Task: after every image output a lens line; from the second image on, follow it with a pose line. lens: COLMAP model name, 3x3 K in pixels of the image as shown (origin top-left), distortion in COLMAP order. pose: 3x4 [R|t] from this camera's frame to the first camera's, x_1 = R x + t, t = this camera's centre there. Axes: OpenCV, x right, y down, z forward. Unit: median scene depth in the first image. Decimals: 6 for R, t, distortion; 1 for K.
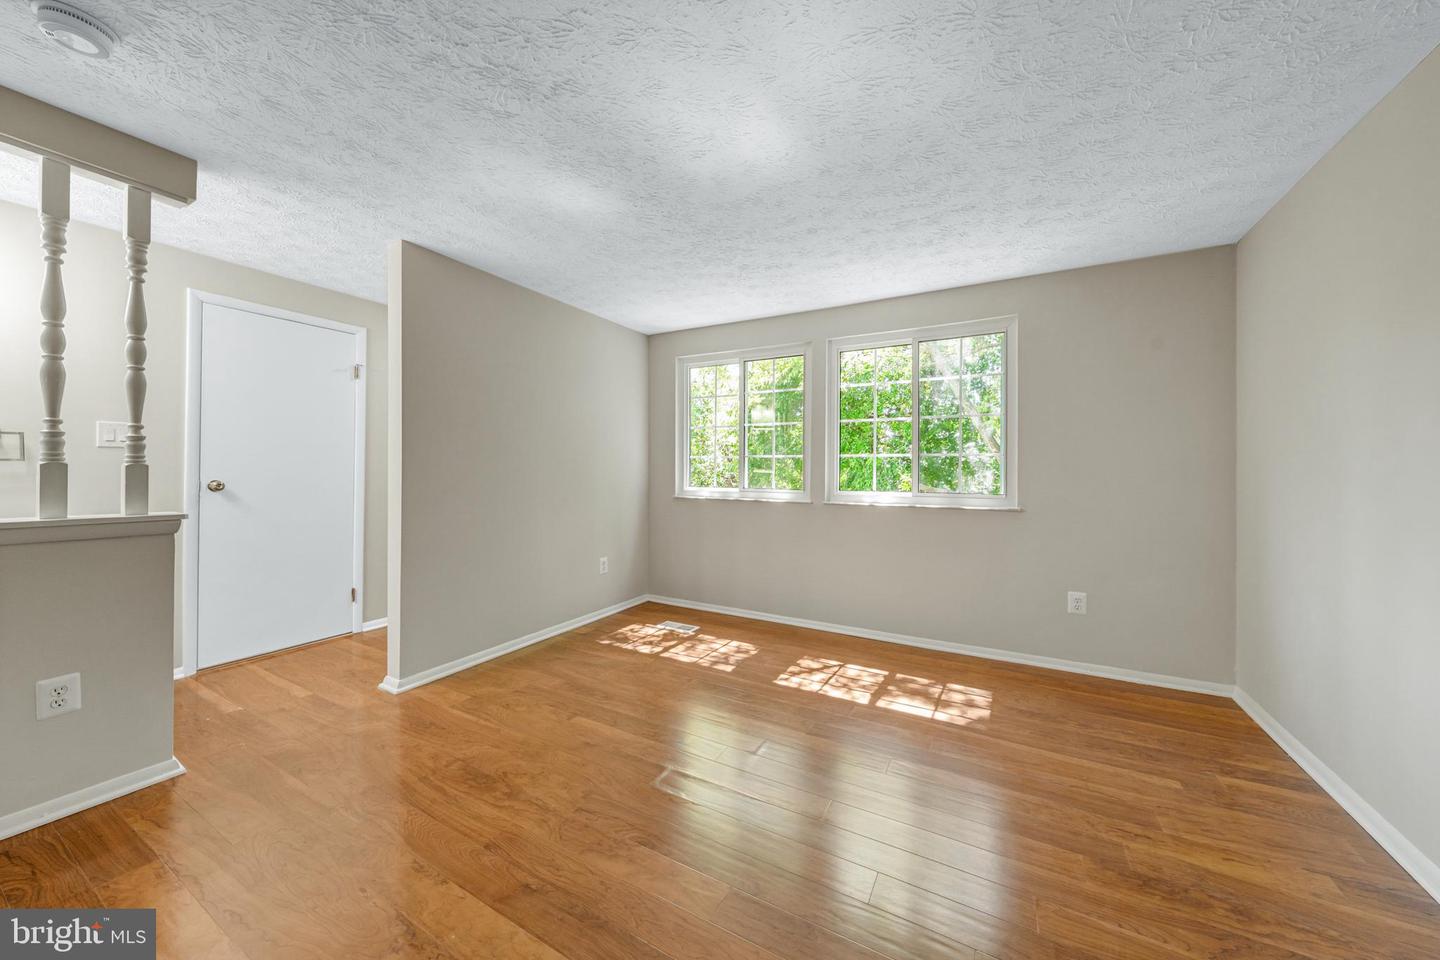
lens RADIAL K [[504.7, 0, 725.7], [0, 504.7, 469.5], [0, 0, 1]] dist [-0.007127, -0.000177]
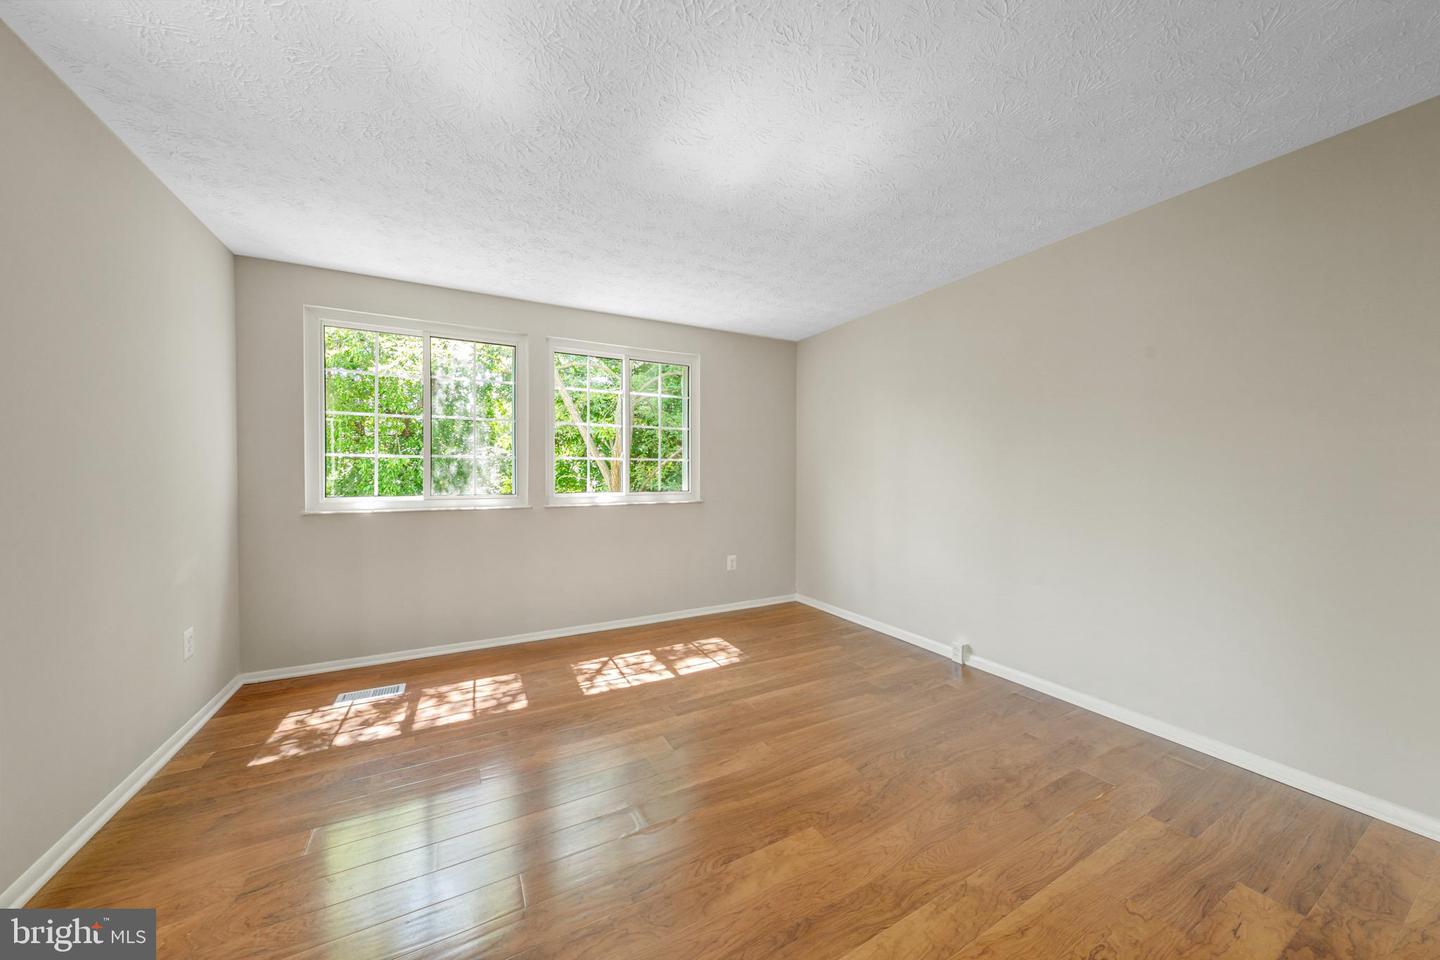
lens RADIAL K [[489.1, 0, 711.1], [0, 489.1, 481.5], [0, 0, 1]] dist [0.001087, -0.000649]
pose [[0.539370, -0.021231, 0.841801, -0.514438], [0.002913, 0.999723, 0.023347, -0.003870], [-0.842064, -0.010141, 0.539283, 0.282987]]
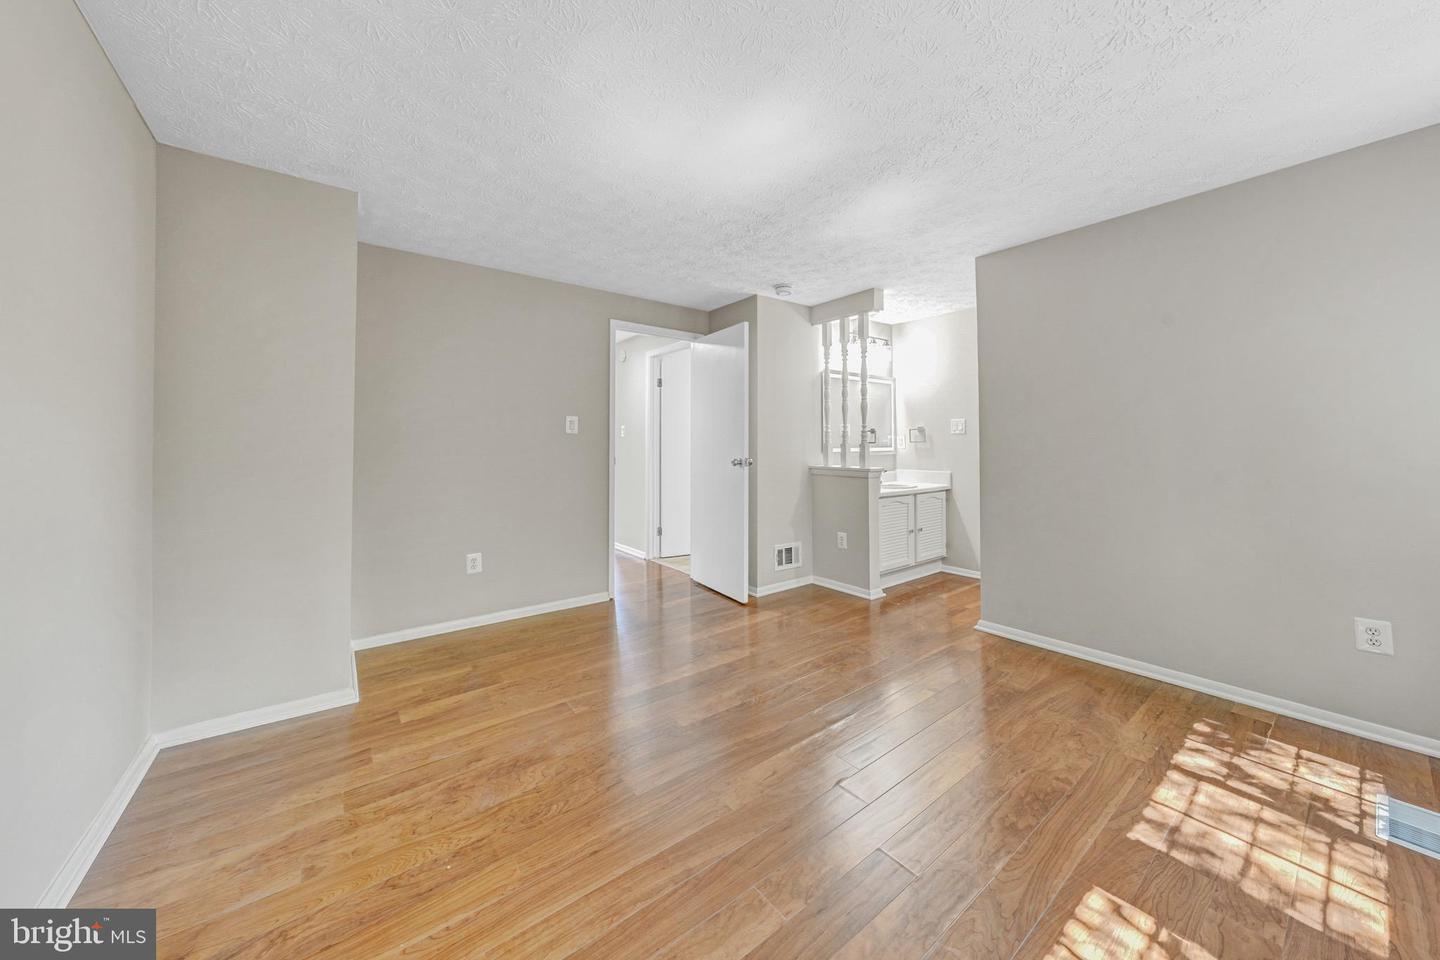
lens RADIAL K [[489.1, 0, 711.0], [0, 489.1, 440.2], [0, 0, 1]] dist [0.001087, -0.000649]
pose [[-0.407024, -0.014618, -0.913301, 0.629749], [0.000913, 0.999865, -0.016411, 0.004523], [0.913417, -0.007514, -0.406955, 0.803165]]
